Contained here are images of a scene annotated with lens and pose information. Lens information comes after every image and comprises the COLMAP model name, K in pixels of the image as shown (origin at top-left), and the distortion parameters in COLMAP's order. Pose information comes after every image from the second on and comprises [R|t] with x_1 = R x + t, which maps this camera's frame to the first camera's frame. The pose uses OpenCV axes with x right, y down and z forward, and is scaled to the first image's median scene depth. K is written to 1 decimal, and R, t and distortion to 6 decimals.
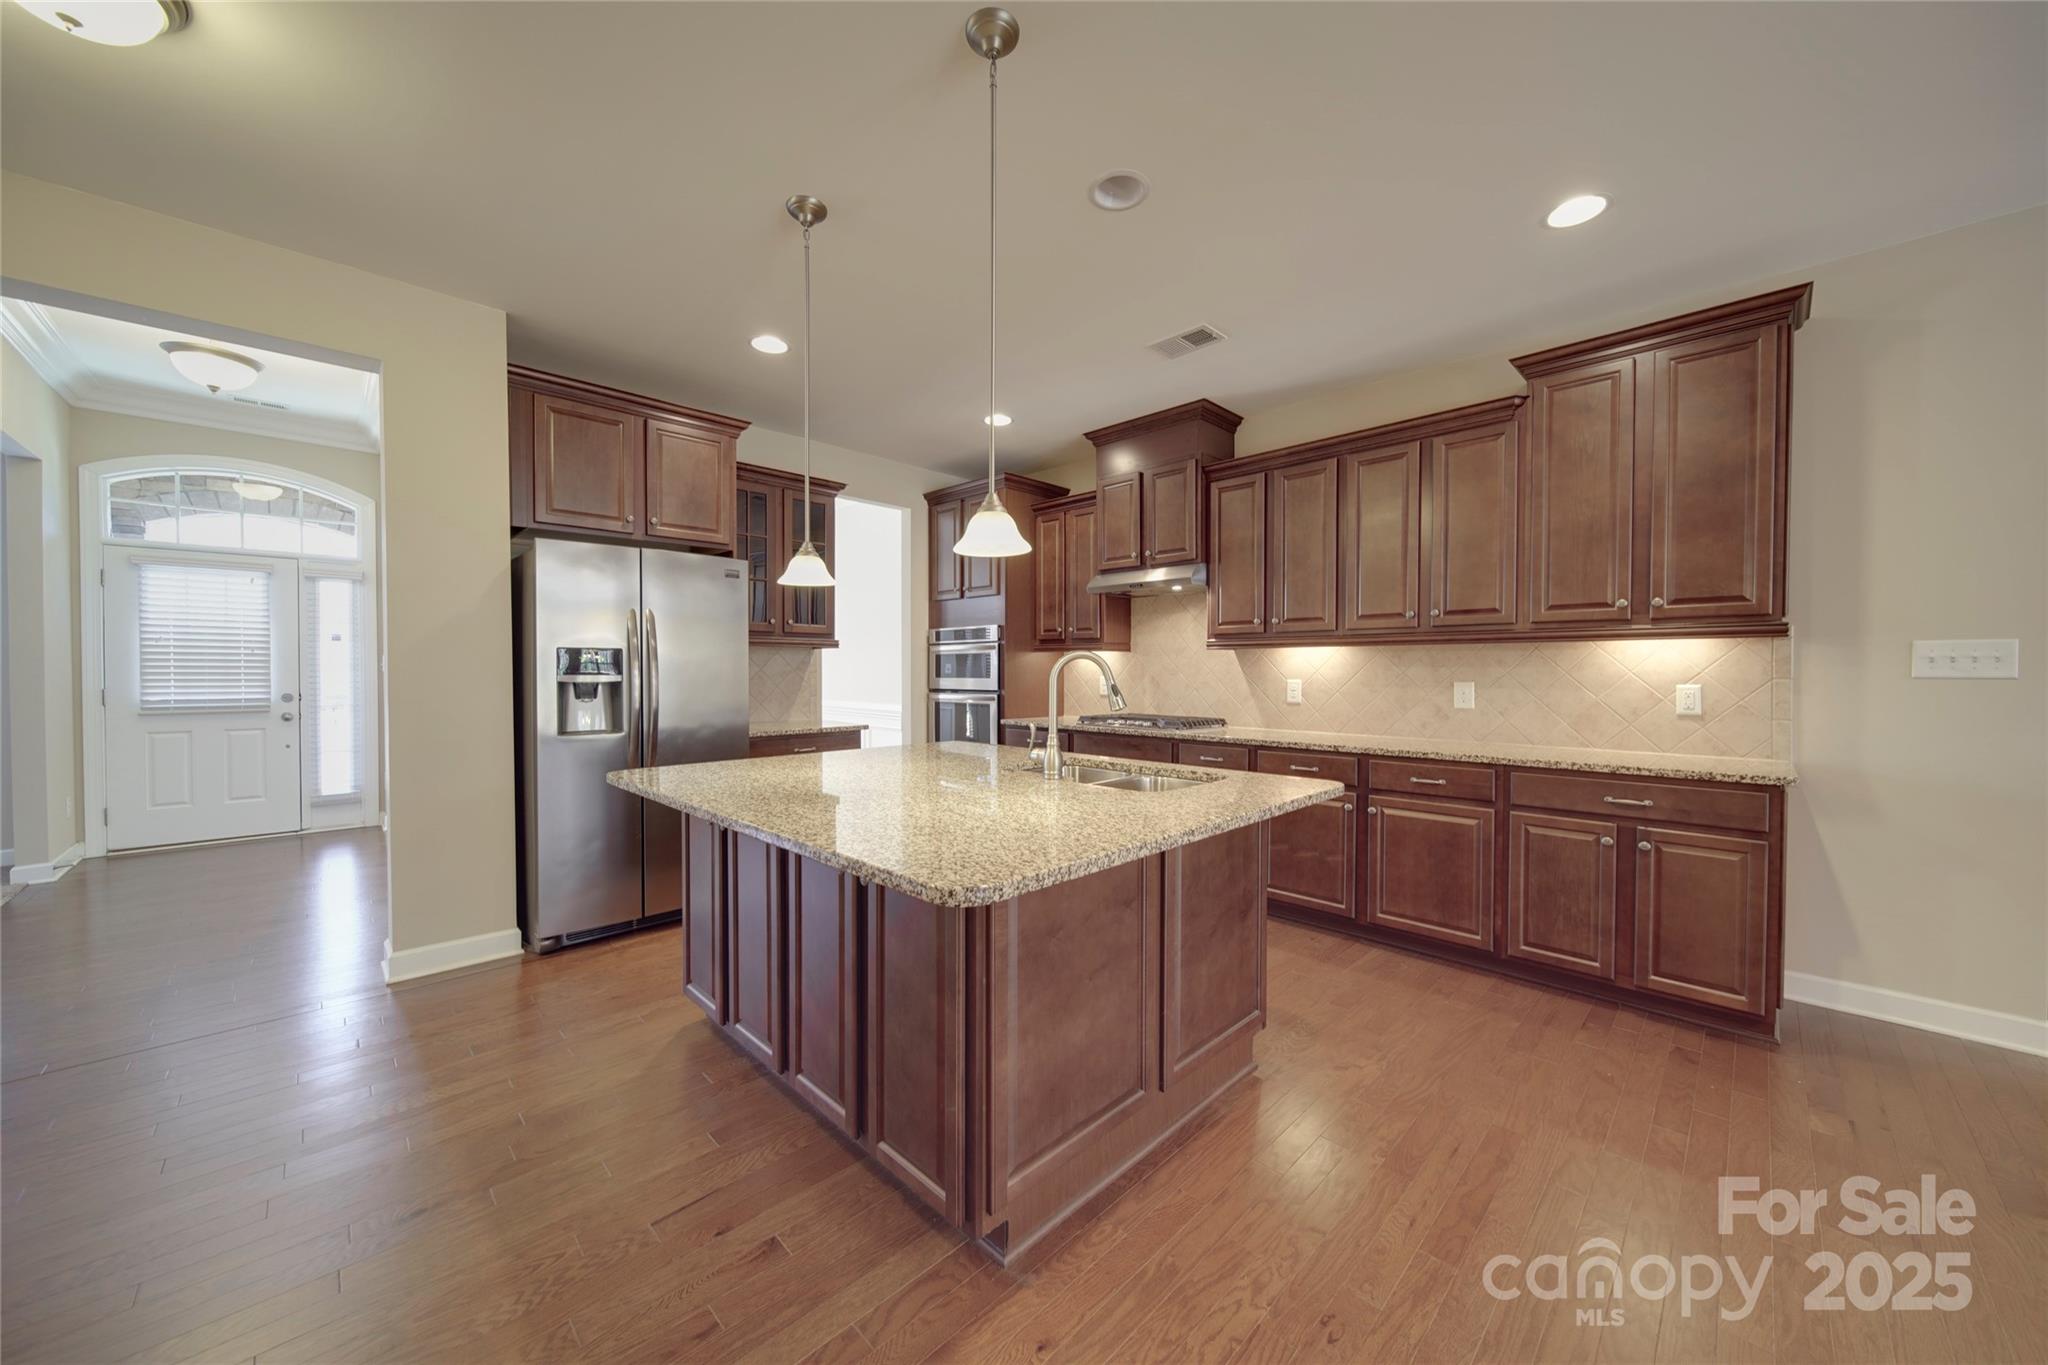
lens RADIAL K [[717.8, 0, 1024.0], [0, 717.8, 682.5], [0, 0, 1]] dist [0.000449, -0.002363]
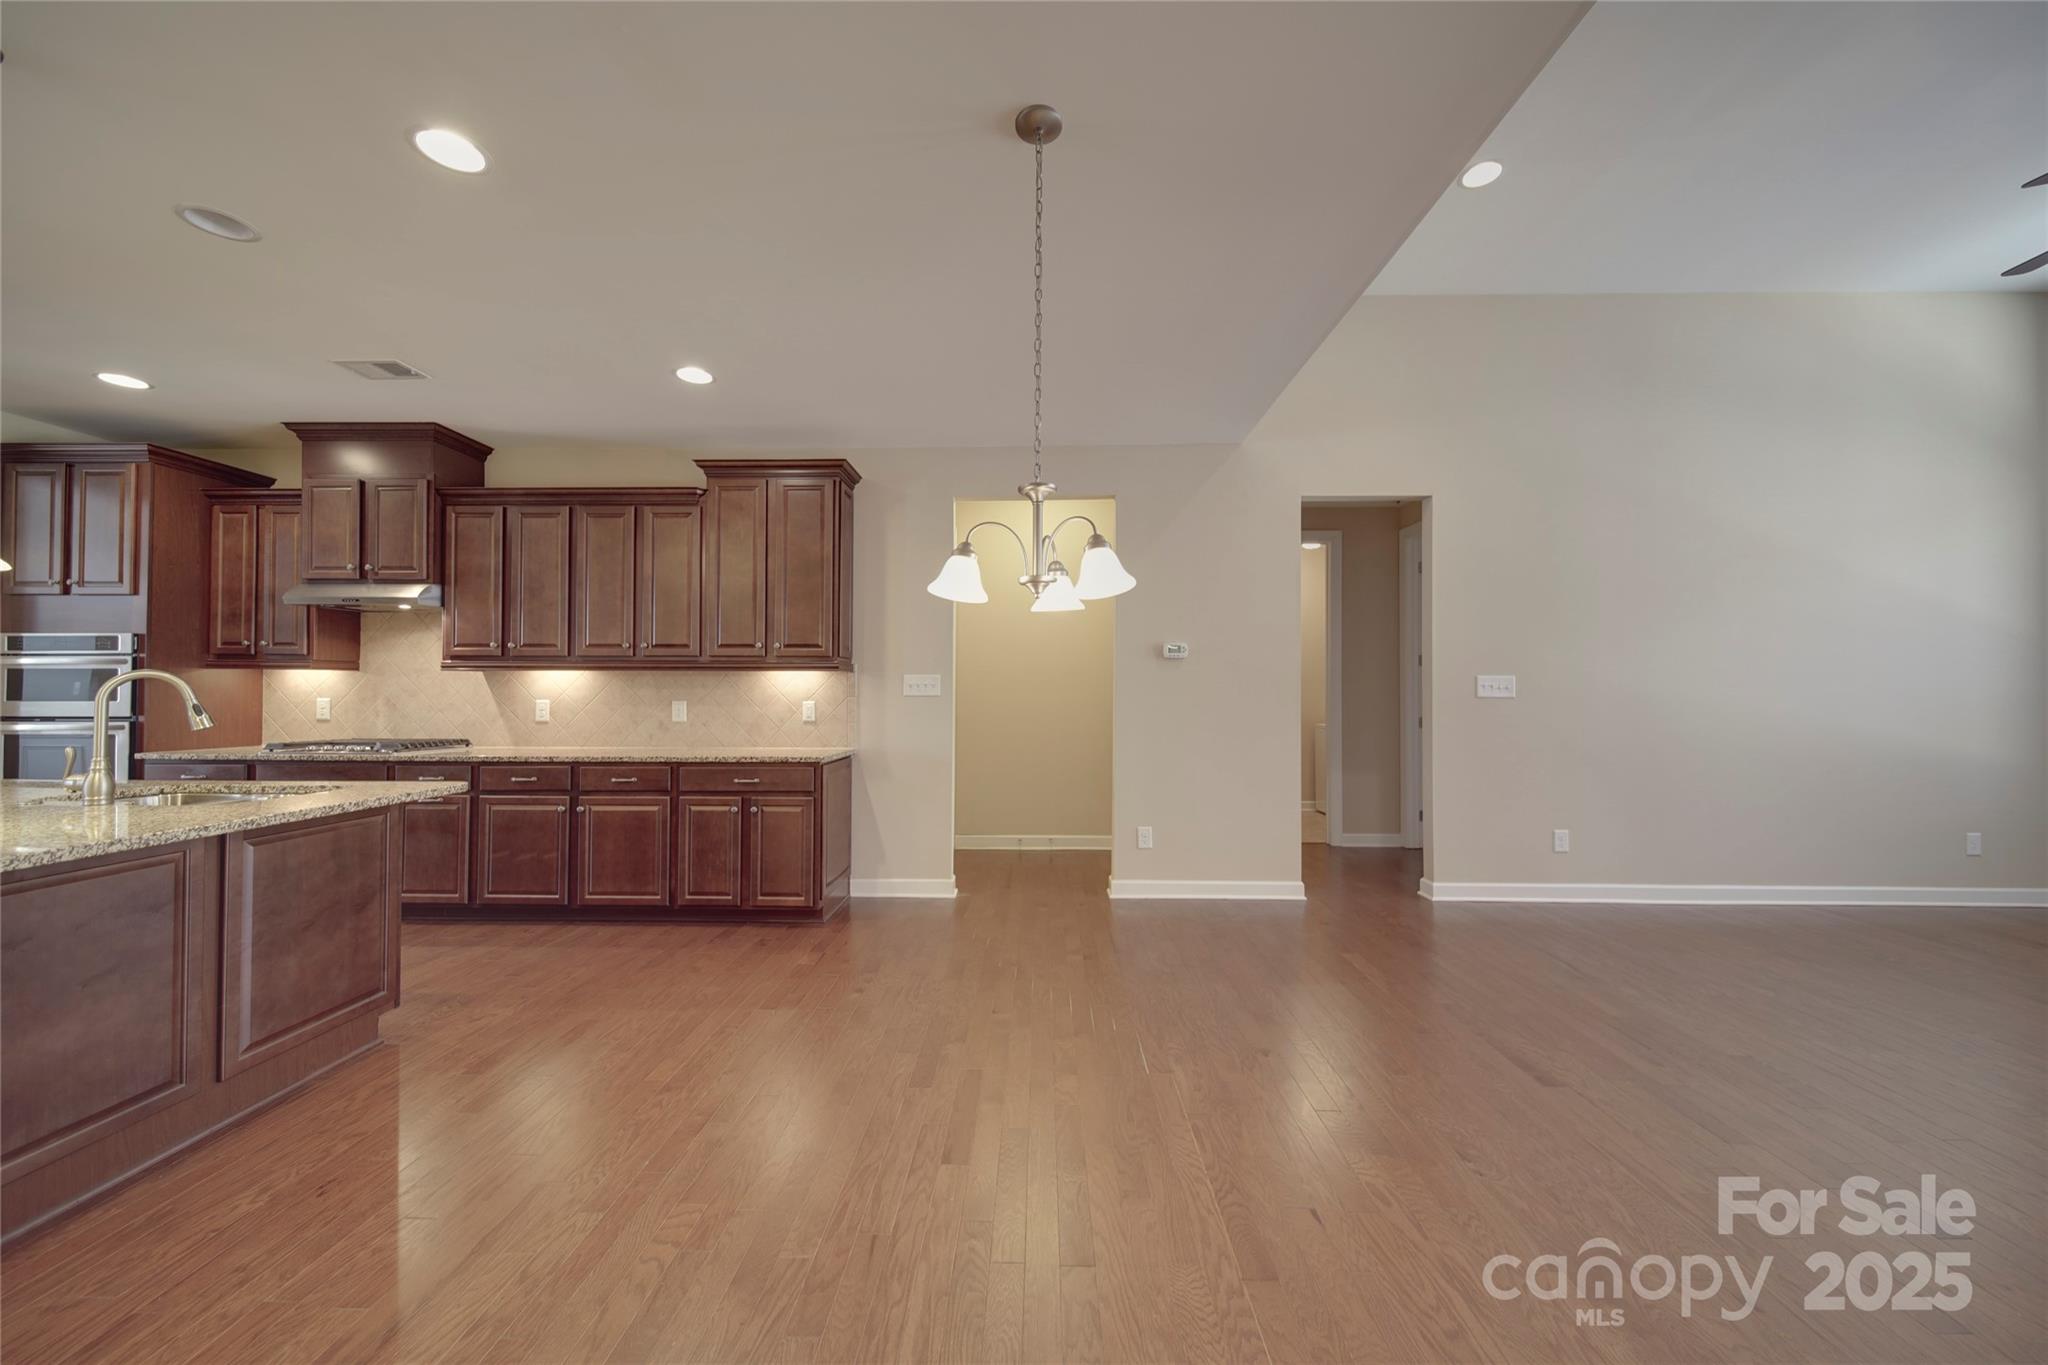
lens RADIAL K [[717.8, 0, 1024.0], [0, 717.8, 682.5], [0, 0, 1]] dist [0.000449, -0.002363]
pose [[0.715723, 0.011054, 0.698297, 0.162255], [0.011019, 0.999572, -0.027117, 0.008144], [-0.698298, 0.027103, 0.715294, -0.332815]]
